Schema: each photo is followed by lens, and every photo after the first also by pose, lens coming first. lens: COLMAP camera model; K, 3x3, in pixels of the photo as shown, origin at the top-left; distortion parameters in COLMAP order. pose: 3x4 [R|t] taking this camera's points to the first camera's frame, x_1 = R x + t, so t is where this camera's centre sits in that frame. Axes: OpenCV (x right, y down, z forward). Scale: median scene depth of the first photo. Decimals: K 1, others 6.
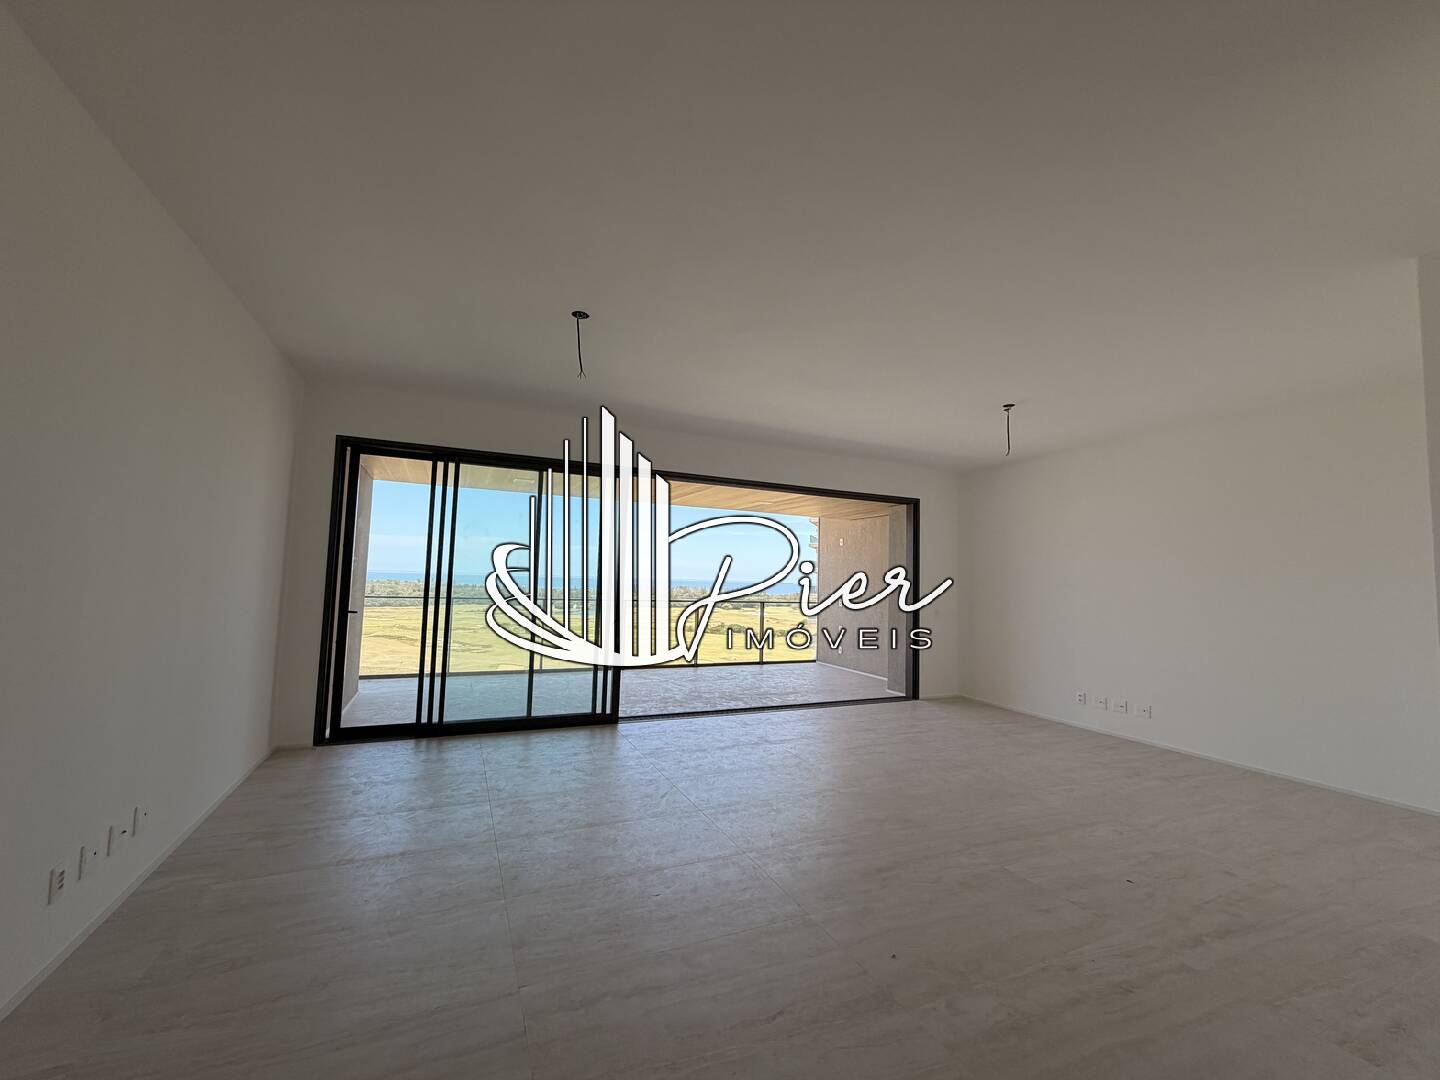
lens RADIAL K [[573.0, 0, 720.0], [0, 573.0, 540.0], [0, 0, 1]] dist [0.001786, 0.000107]
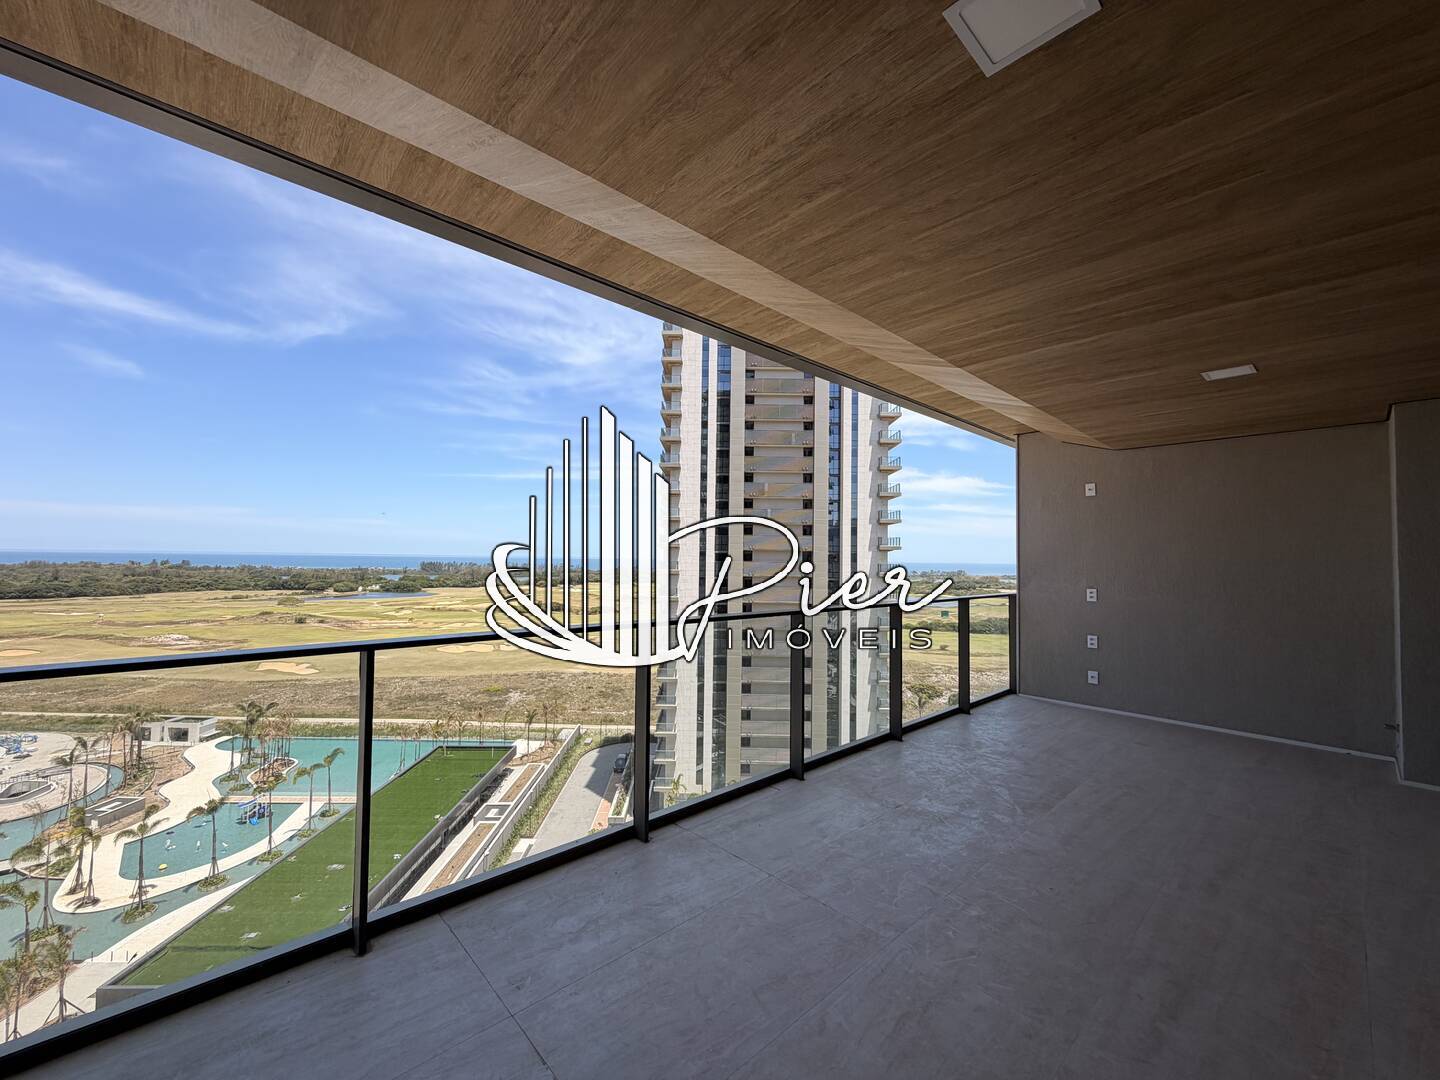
lens RADIAL K [[573.0, 0, 720.0], [0, 573.0, 540.0], [0, 0, 1]] dist [0.001786, 0.000107]
pose [[0.950561, -0.005208, 0.310495, -0.727705], [-0.008335, 0.999071, 0.042277, 0.051613], [-0.310427, -0.042775, 0.949634, 1.090266]]
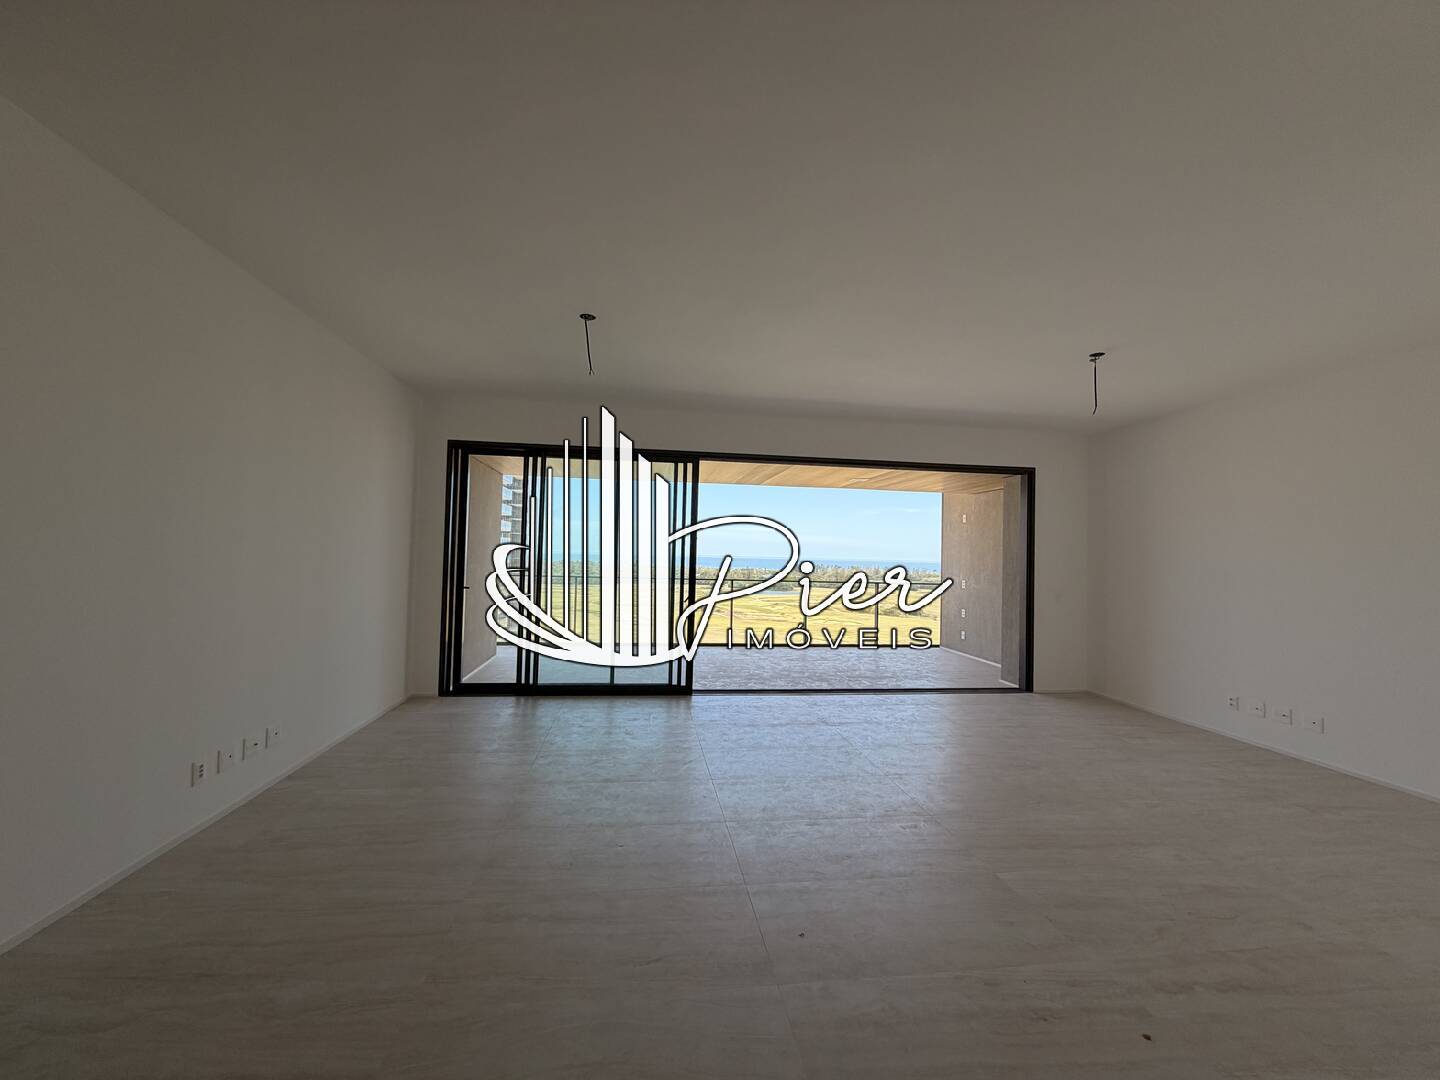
lens RADIAL K [[573.0, 0, 720.0], [0, 573.0, 540.0], [0, 0, 1]] dist [0.001786, 0.000107]
pose [[0.956637, -0.013677, -0.290961, 0.206172], [0.023481, 0.999267, 0.030229, 0.002179], [0.290334, -0.035750, 0.956257, 0.012739]]
